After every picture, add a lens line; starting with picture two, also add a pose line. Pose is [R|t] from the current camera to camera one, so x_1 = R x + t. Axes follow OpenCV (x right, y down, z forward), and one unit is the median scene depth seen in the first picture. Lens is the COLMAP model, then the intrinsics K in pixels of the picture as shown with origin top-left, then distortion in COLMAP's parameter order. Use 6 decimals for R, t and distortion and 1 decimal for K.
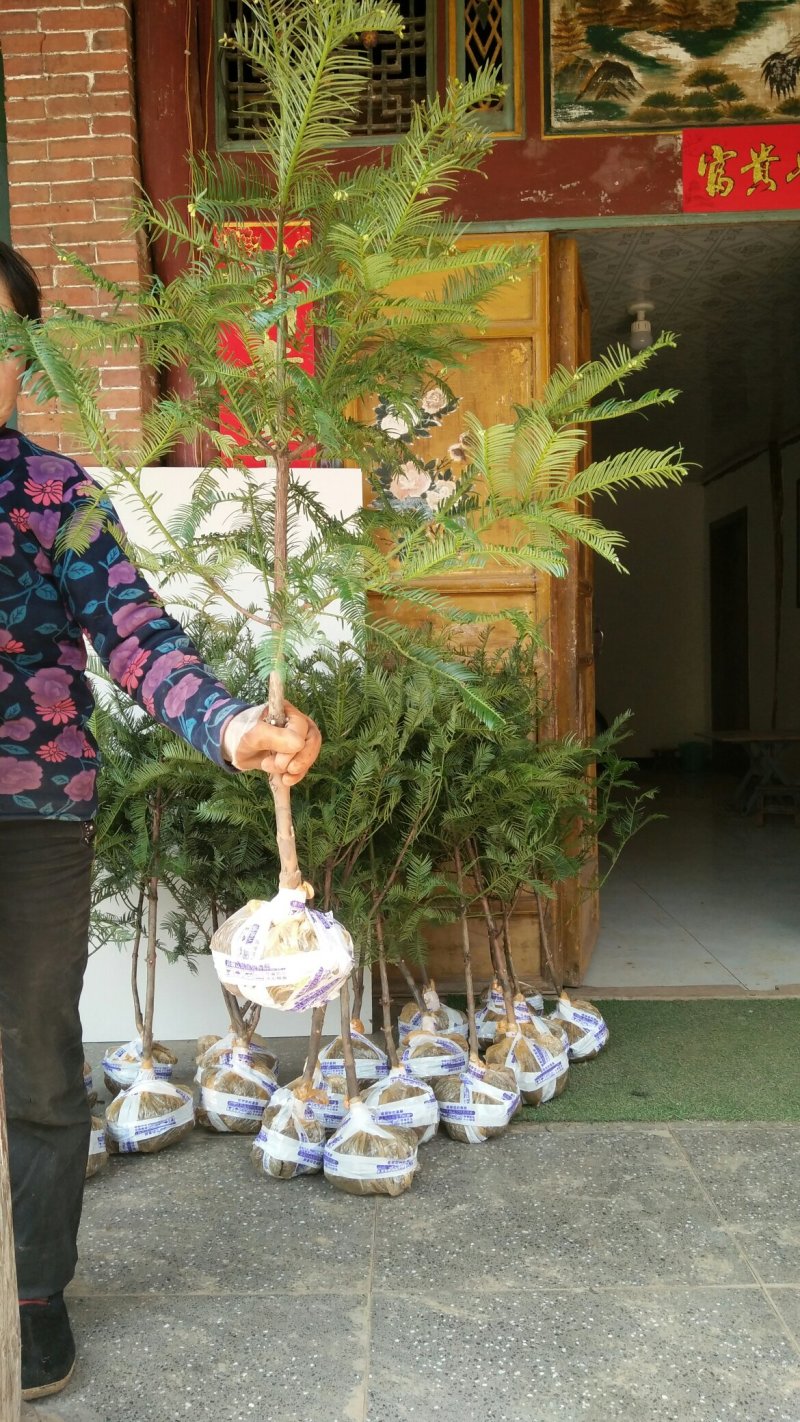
lens RADIAL K [[1167.8, 0, 394.0], [0, 1167.8, 711.4], [0, 0, 1]] dist [0.081312, -0.106651]
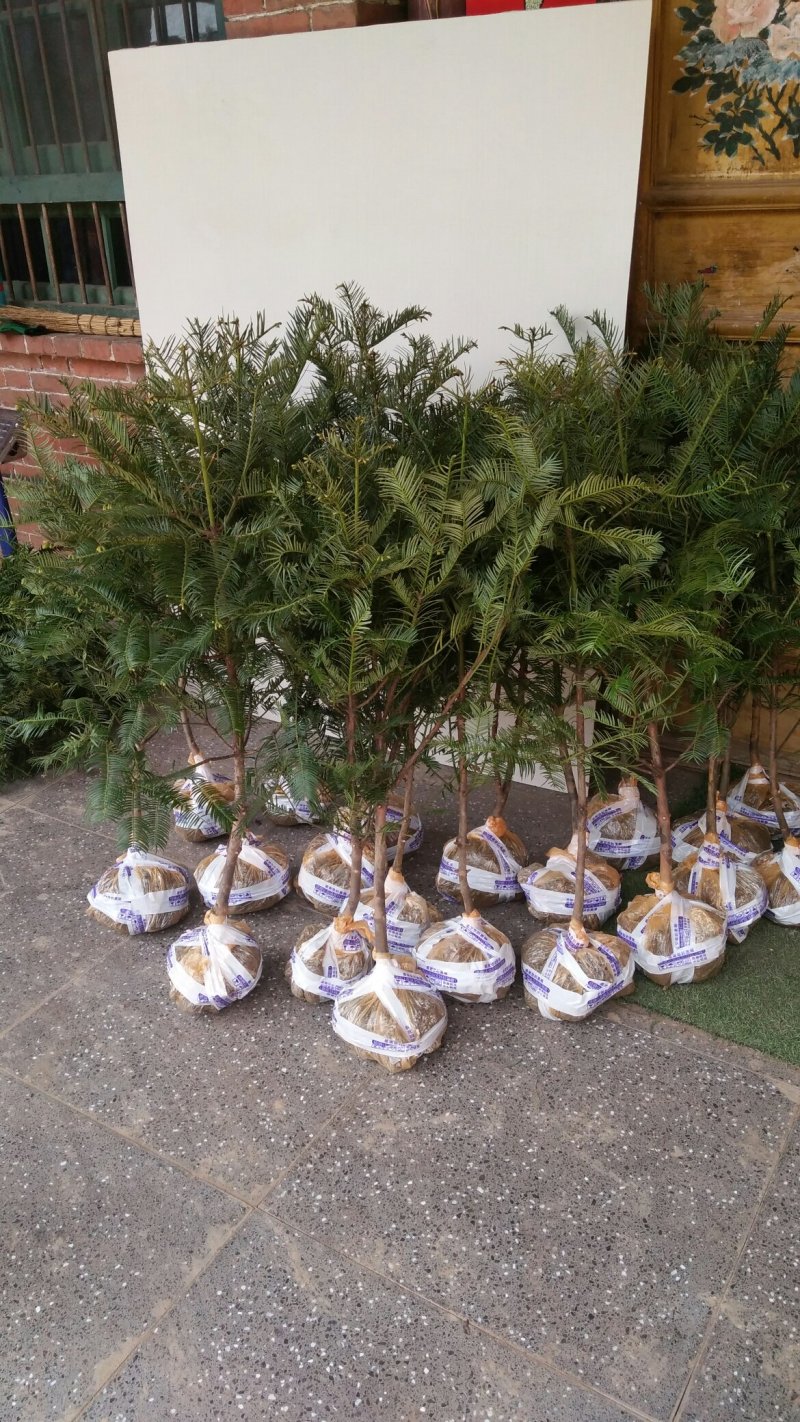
lens RADIAL K [[1135.2, 0, 362.9], [0, 1135.2, 741.1], [0, 0, 1]] dist [0.062941, -0.085834]
pose [[0.840224, 0.230071, -0.491011, 0.307548], [0.019719, 0.891959, 0.451686, -0.174937], [0.541881, -0.389199, 0.744908, 0.403066]]
